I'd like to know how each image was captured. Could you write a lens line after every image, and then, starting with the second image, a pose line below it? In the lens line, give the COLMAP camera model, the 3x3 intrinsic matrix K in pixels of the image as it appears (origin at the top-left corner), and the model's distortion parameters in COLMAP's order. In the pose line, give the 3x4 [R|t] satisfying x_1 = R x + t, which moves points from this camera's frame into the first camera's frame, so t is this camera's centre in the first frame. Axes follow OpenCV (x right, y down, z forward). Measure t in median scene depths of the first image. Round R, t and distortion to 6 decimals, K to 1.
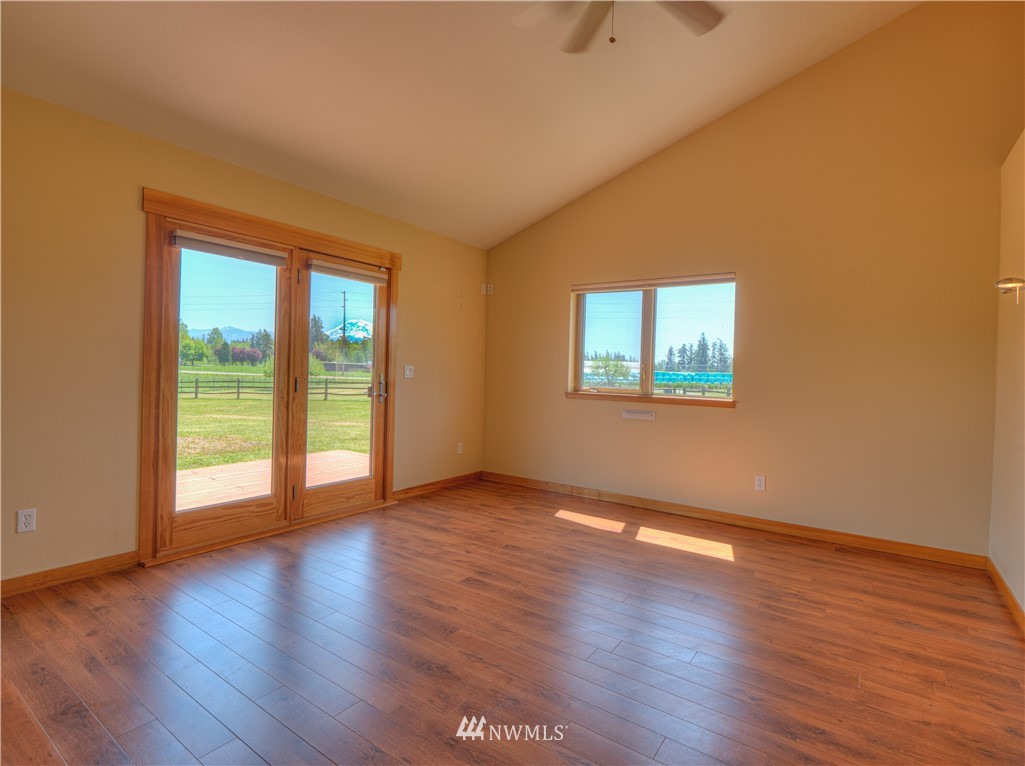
lens RADIAL K [[508.4, 0, 515.5], [0, 508.4, 378.1], [0, 0, 1]] dist [-0.006185, -0.001729]
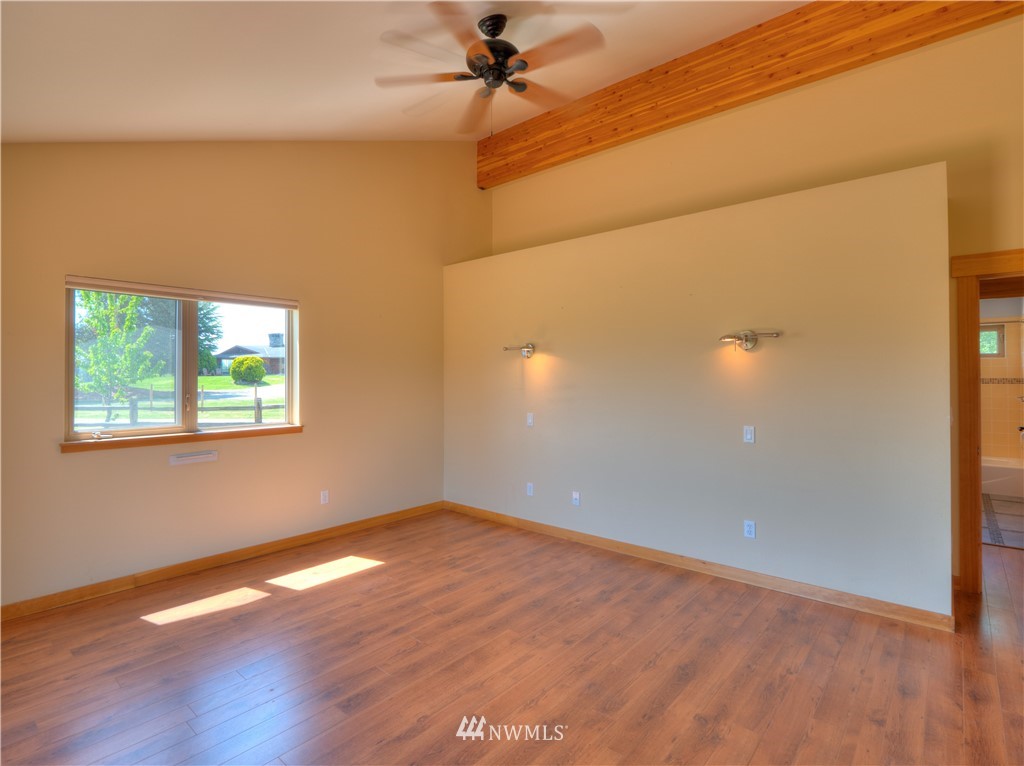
lens RADIAL K [[507.9, 0, 514.4], [0, 507.9, 380.6], [0, 0, 1]] dist [-0.006185, -0.001729]
pose [[0.116013, -0.035610, 0.992609, -0.623534], [0.021055, 0.999221, 0.033386, -0.082816], [-0.993024, 0.017027, 0.116673, 0.516289]]
